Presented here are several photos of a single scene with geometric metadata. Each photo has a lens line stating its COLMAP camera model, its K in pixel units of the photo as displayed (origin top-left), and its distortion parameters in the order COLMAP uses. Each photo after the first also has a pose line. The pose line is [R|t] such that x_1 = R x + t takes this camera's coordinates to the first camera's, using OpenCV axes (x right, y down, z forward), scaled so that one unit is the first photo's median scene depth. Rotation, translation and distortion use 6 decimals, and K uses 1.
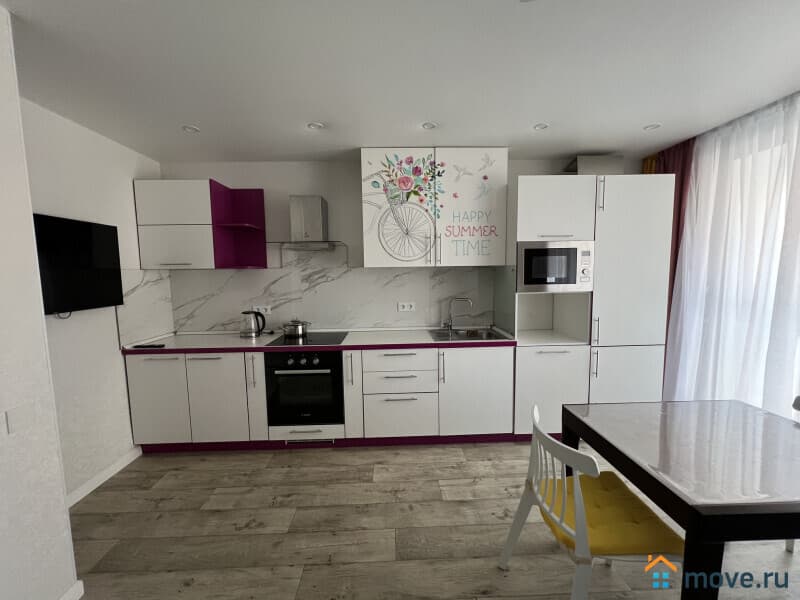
lens RADIAL K [[320.9, 0, 400.1], [0, 320.9, 301.8], [0, 0, 1]] dist [-0.003263, 0.000991]
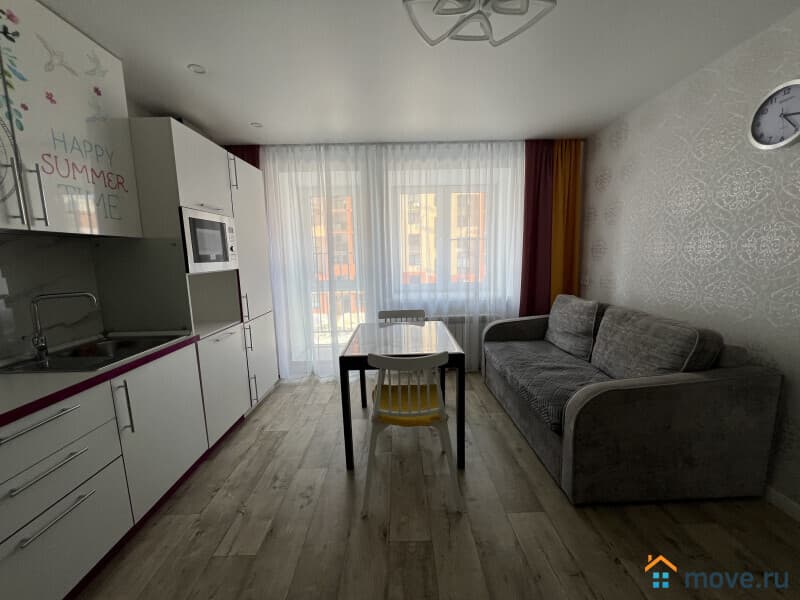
lens RADIAL K [[320.9, 0, 400.2], [0, 320.9, 301.6], [0, 0, 1]] dist [-0.003263, 0.000991]
pose [[0.021990, -0.129896, 0.991284, -0.406874], [0.116146, 0.985142, 0.126515, 0.000490], [-0.992989, 0.112351, 0.036750, 0.472552]]
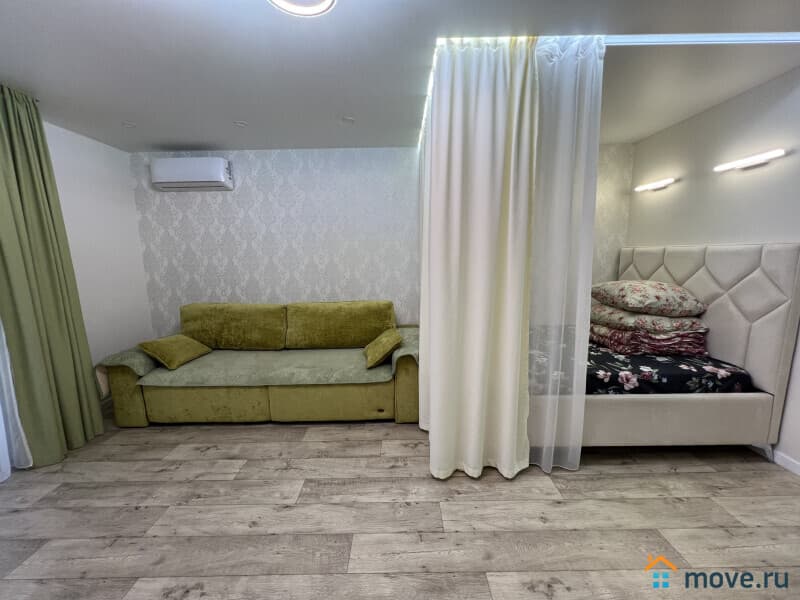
lens RADIAL K [[320.9, 0, 400.2], [0, 320.9, 299.9], [0, 0, 1]] dist [-0.003263, 0.000991]
pose [[-0.999009, 0.028785, 0.033950, -0.136321], [0.035899, 0.971994, 0.232247, -0.076820], [-0.026314, 0.233236, -0.972064, 1.150053]]
